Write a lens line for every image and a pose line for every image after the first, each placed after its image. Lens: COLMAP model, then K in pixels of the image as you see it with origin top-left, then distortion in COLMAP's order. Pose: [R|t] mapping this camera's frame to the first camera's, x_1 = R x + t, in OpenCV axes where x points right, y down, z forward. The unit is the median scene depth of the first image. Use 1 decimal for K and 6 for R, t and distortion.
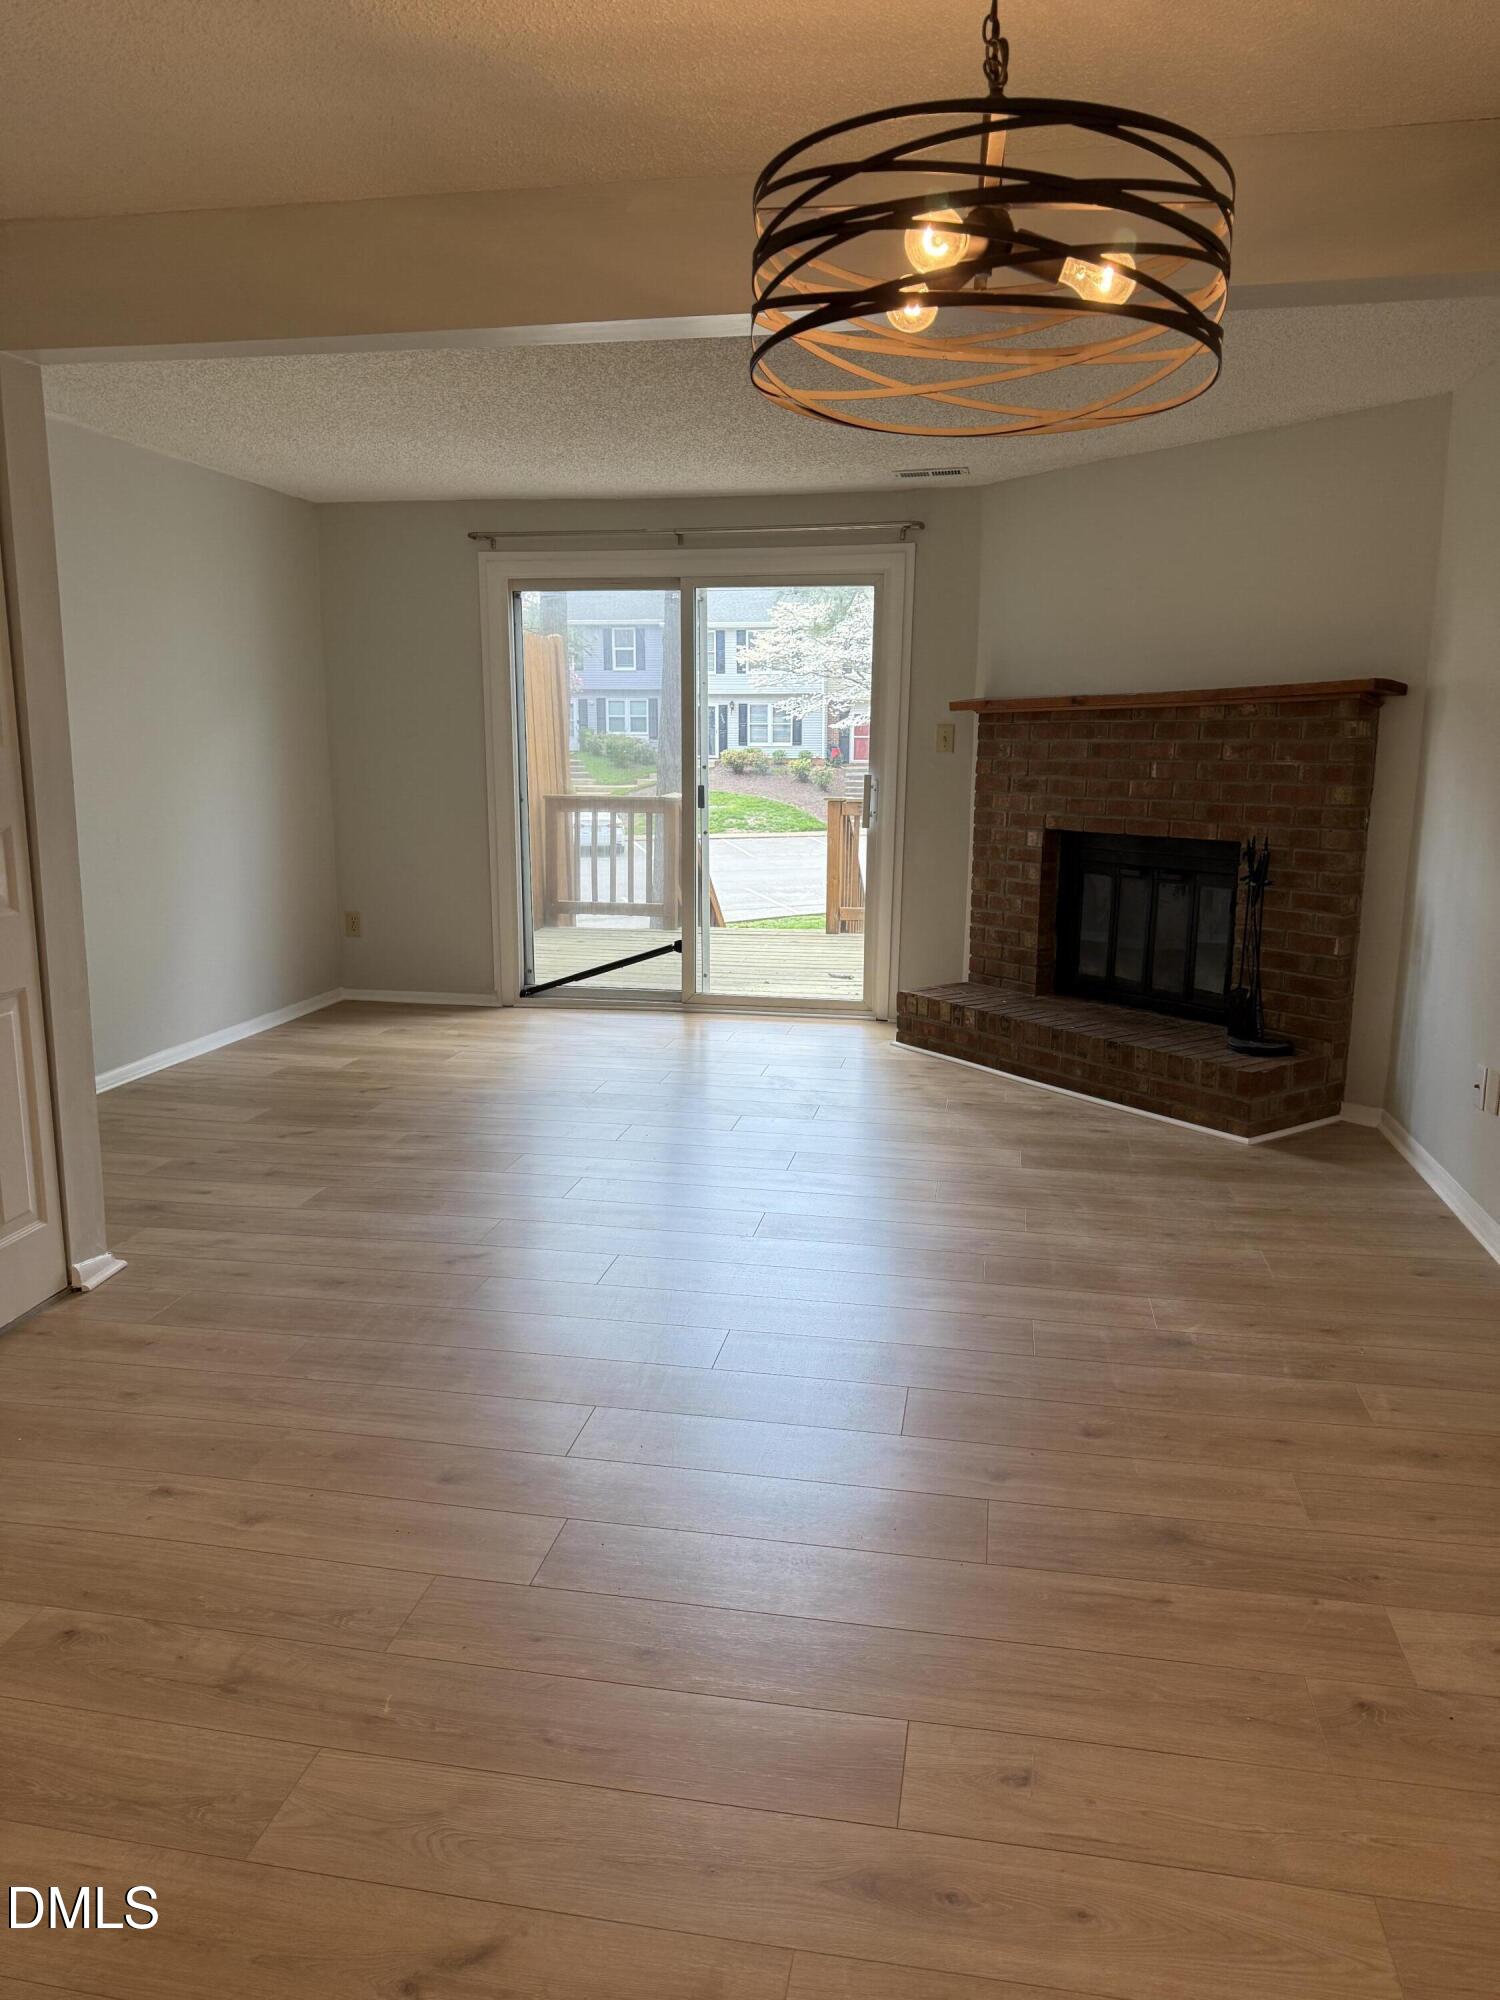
lens RADIAL K [[1394.1, 0, 742.1], [0, 1394.1, 1006.5], [0, 0, 1]] dist [0.086446, -0.081214]
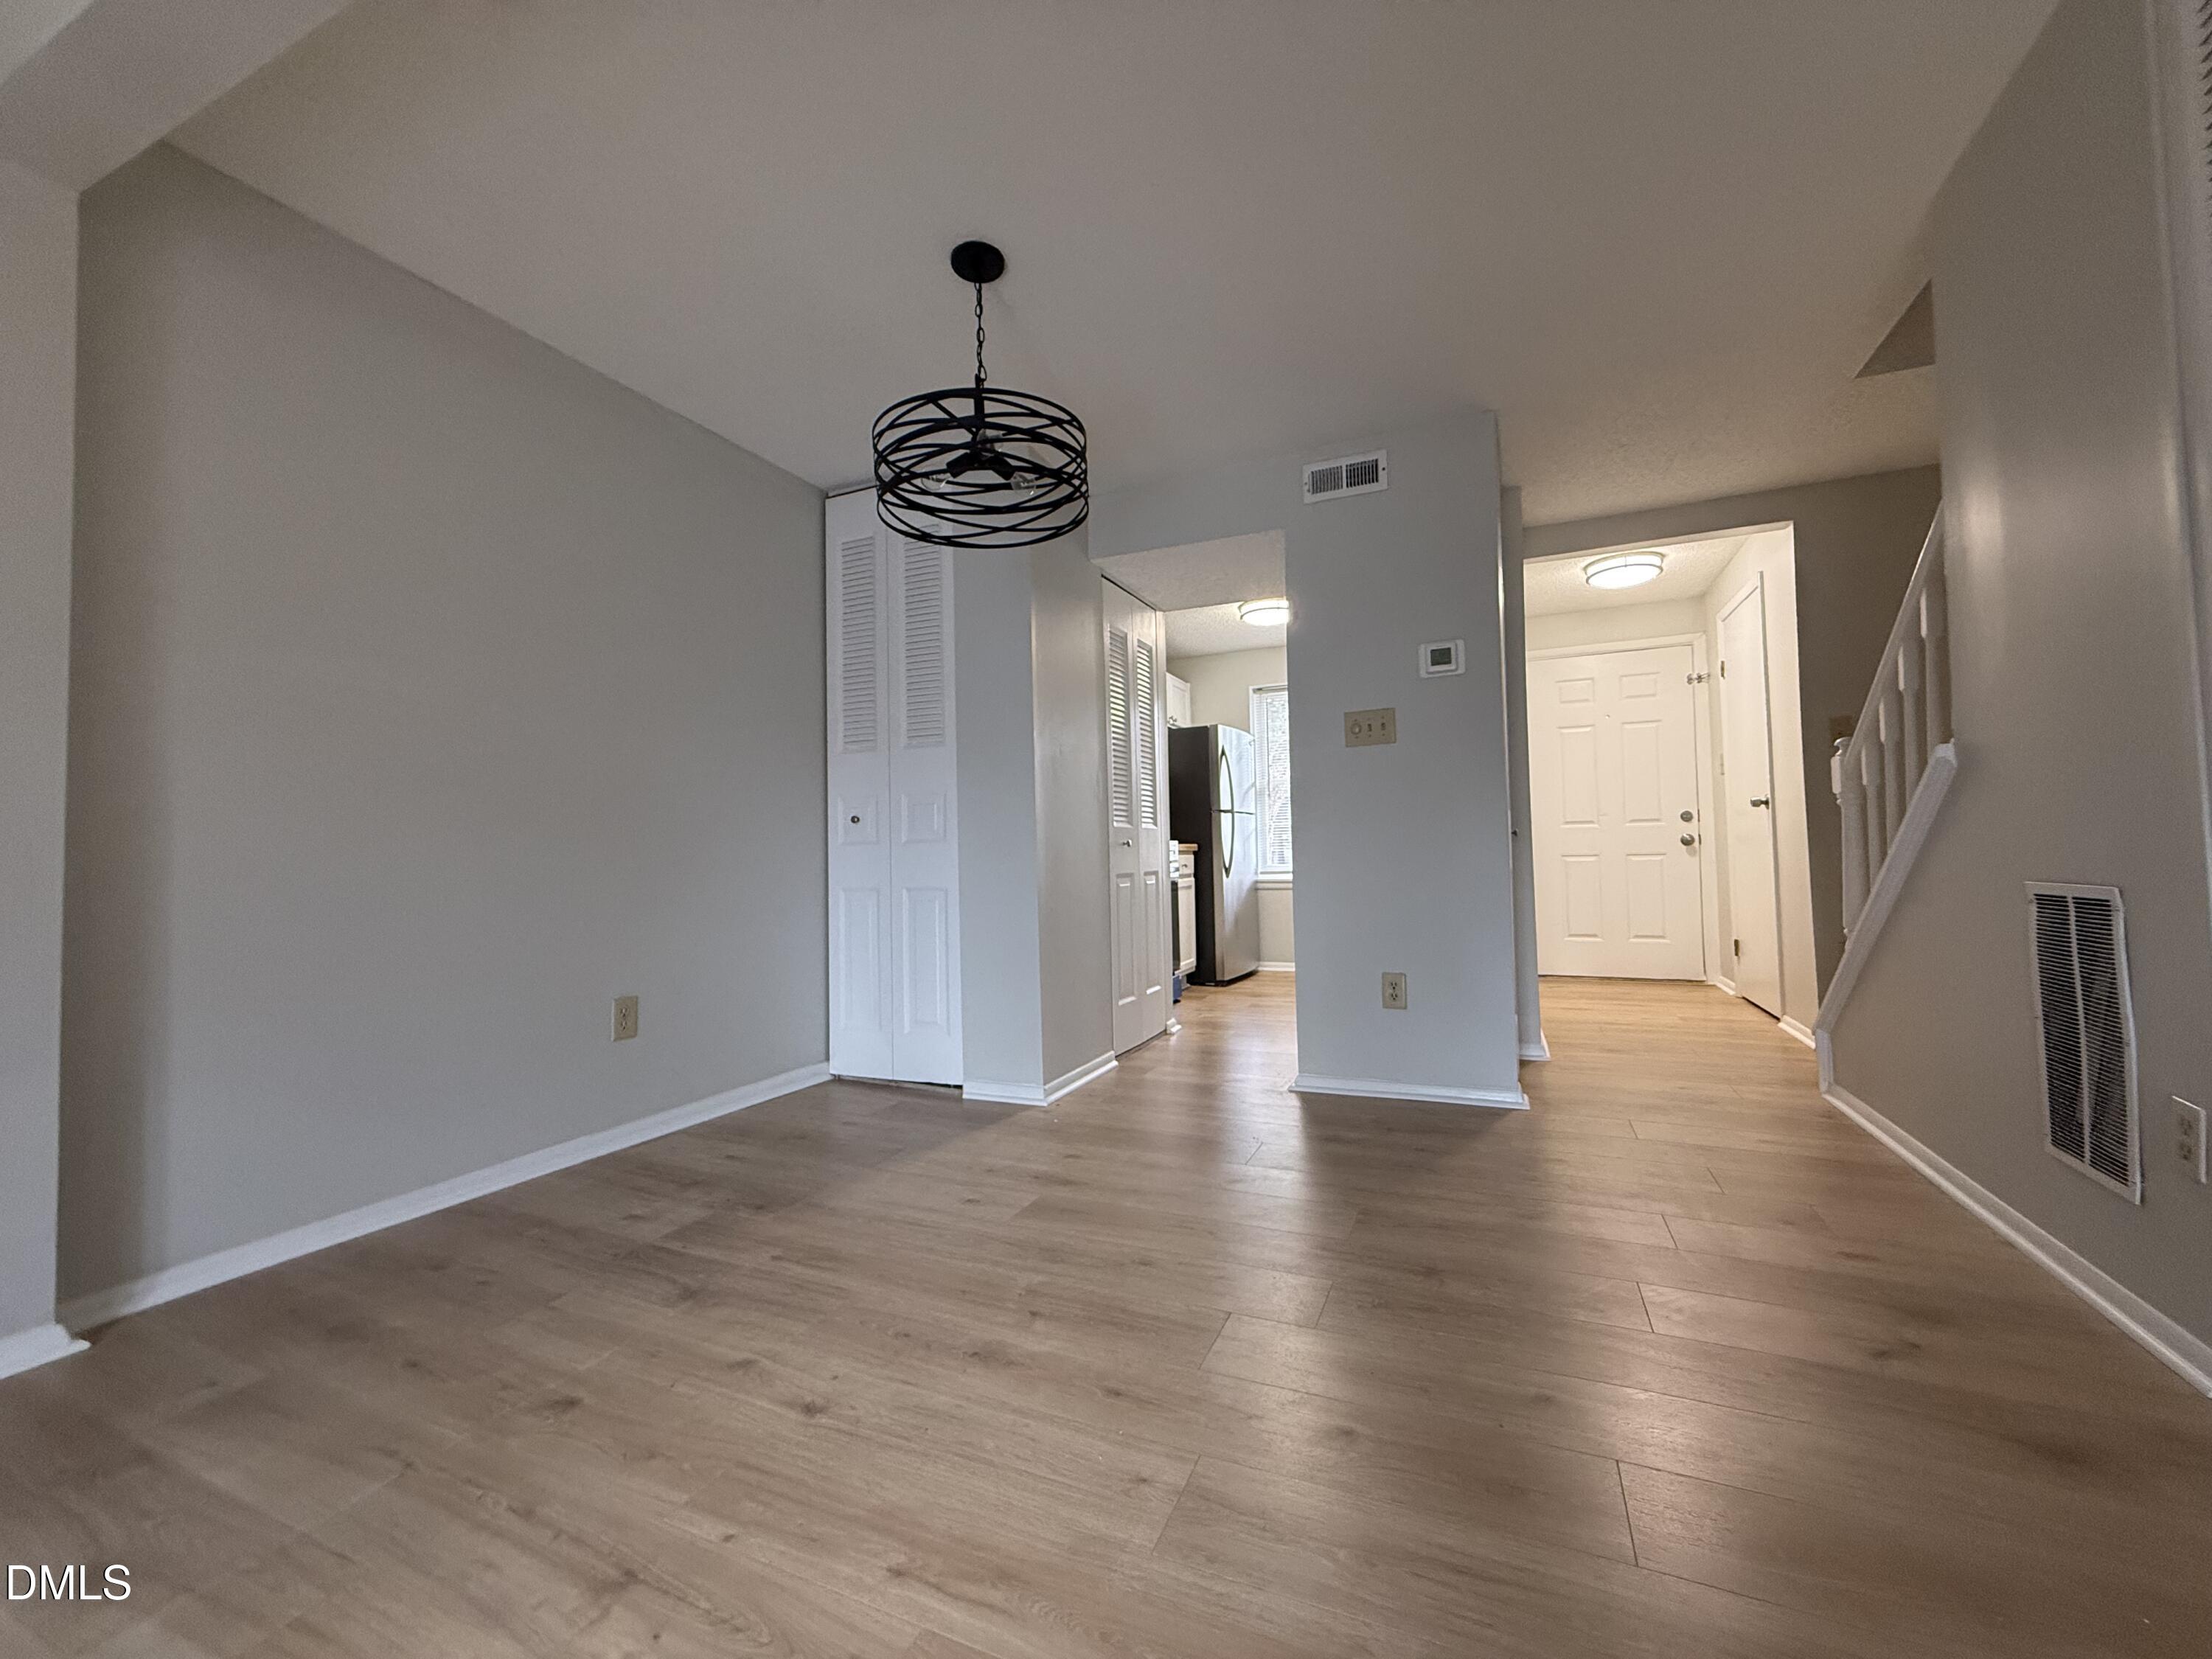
lens RADIAL K [[886.5, 0, 1101.7], [0, 886.5, 836.5], [0, 0, 1]] dist [0.002090, -0.000741]
pose [[-0.971363, 0.022167, 0.236562, -0.100433], [0.060989, 0.985541, 0.158079, -0.047641], [-0.229638, 0.167980, -0.958671, 0.736765]]
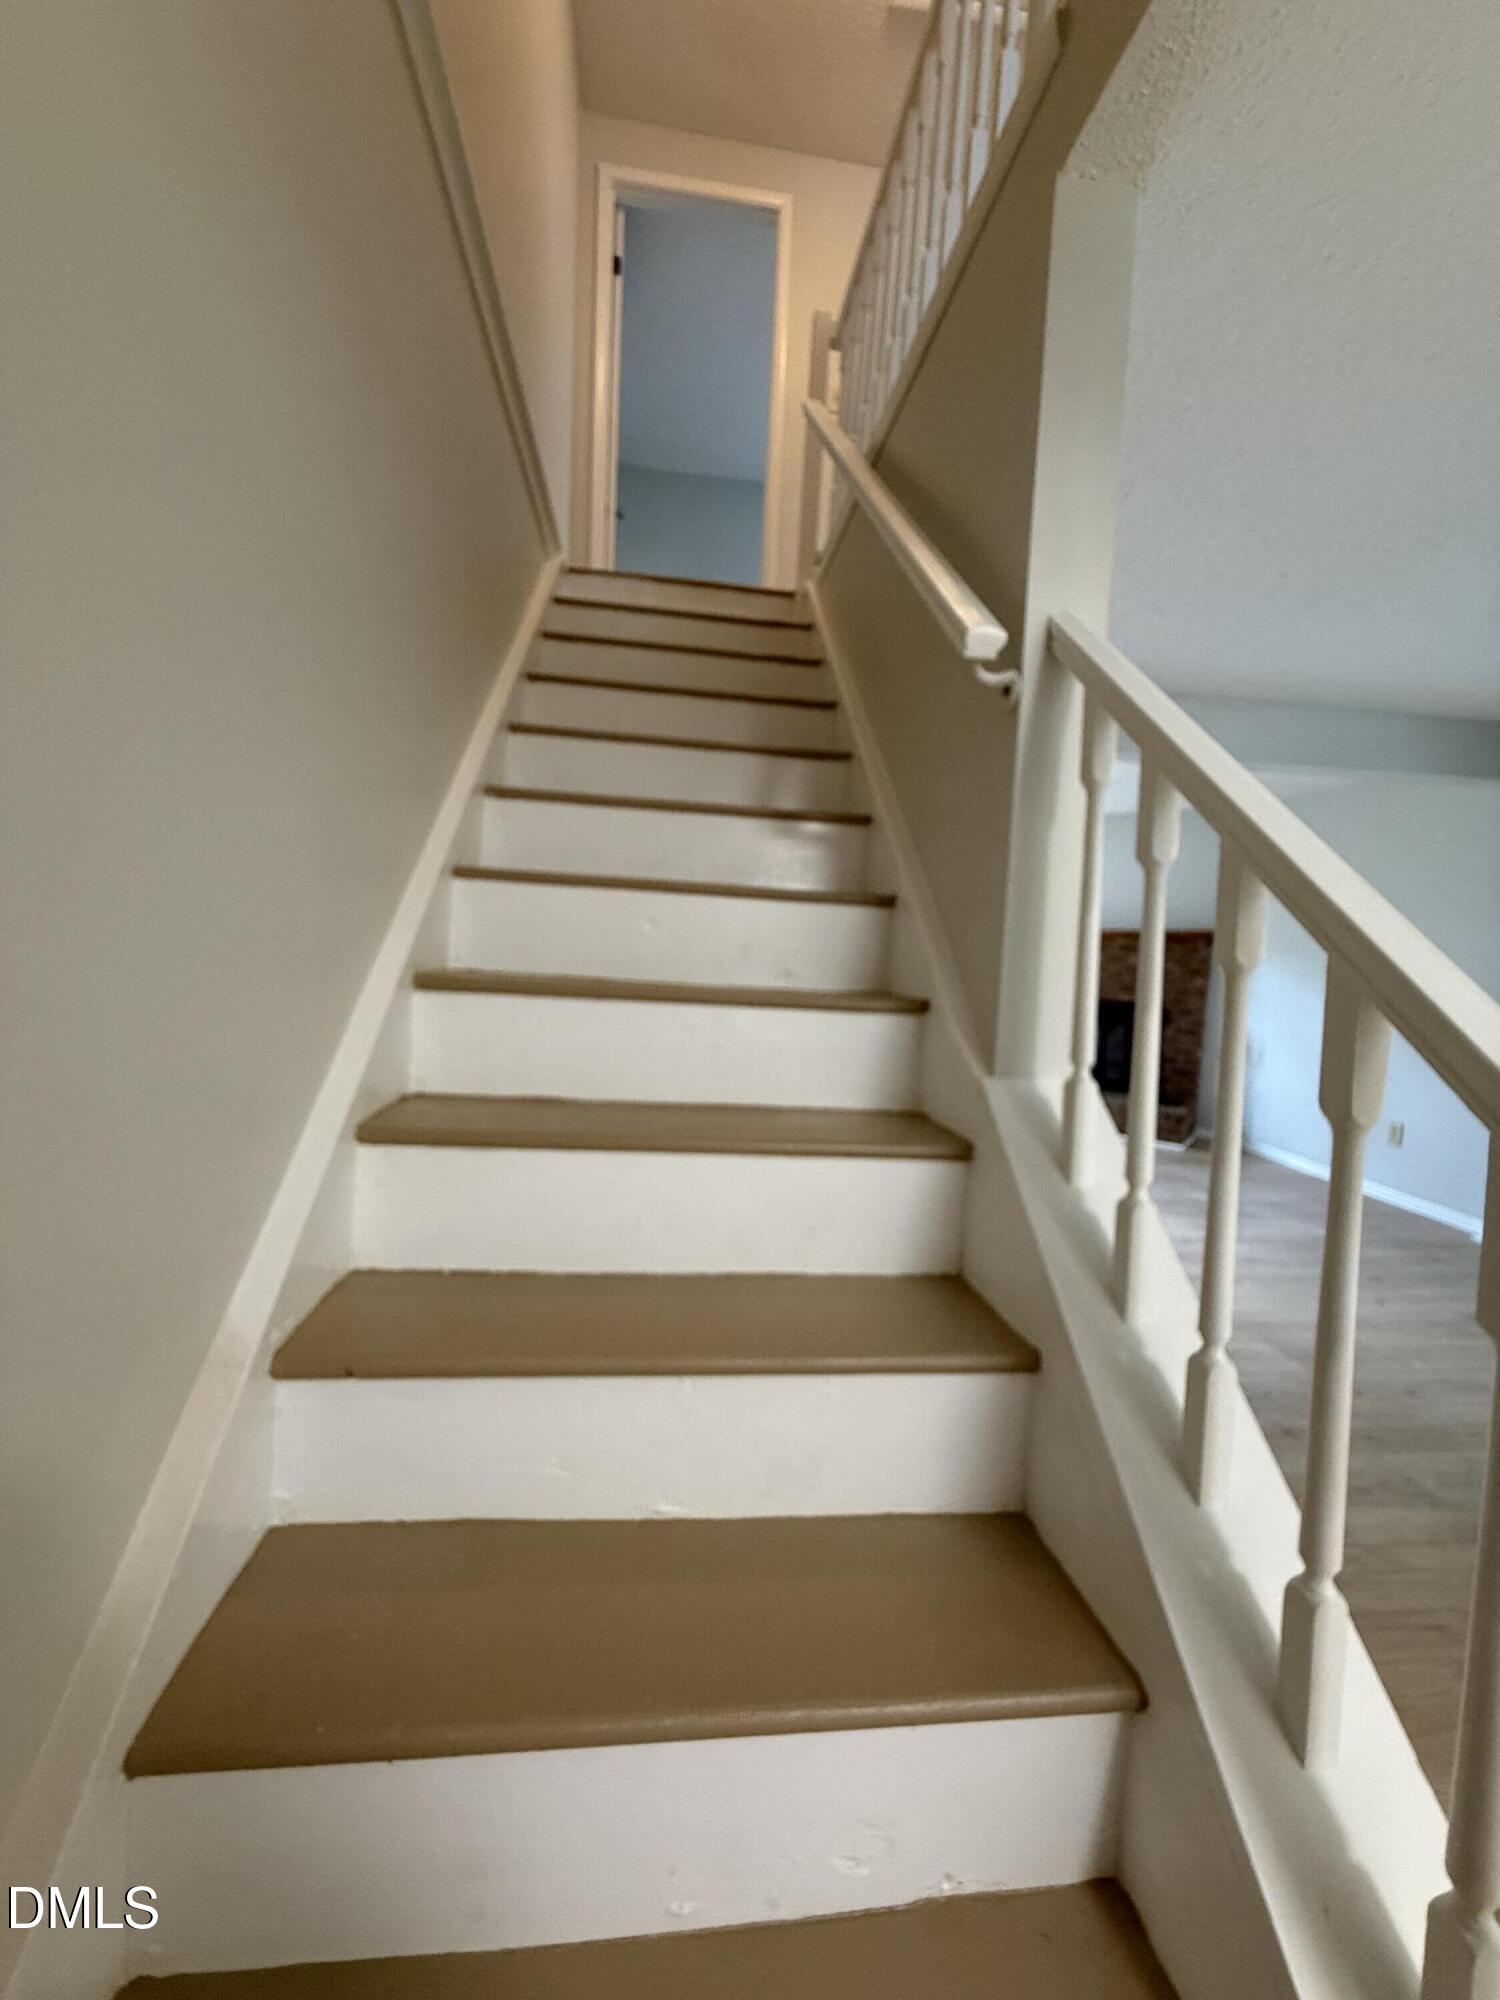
lens RADIAL K [[801.5, 0, 752.3], [0, 801.5, 995.1], [0, 0, 1]] dist [0.002090, -0.000741]
pose [[0.954272, 0.022811, 0.298067, -0.555478], [0.010175, 0.994028, -0.108649, -0.004526], [-0.298765, 0.106713, 0.948342, 0.042302]]
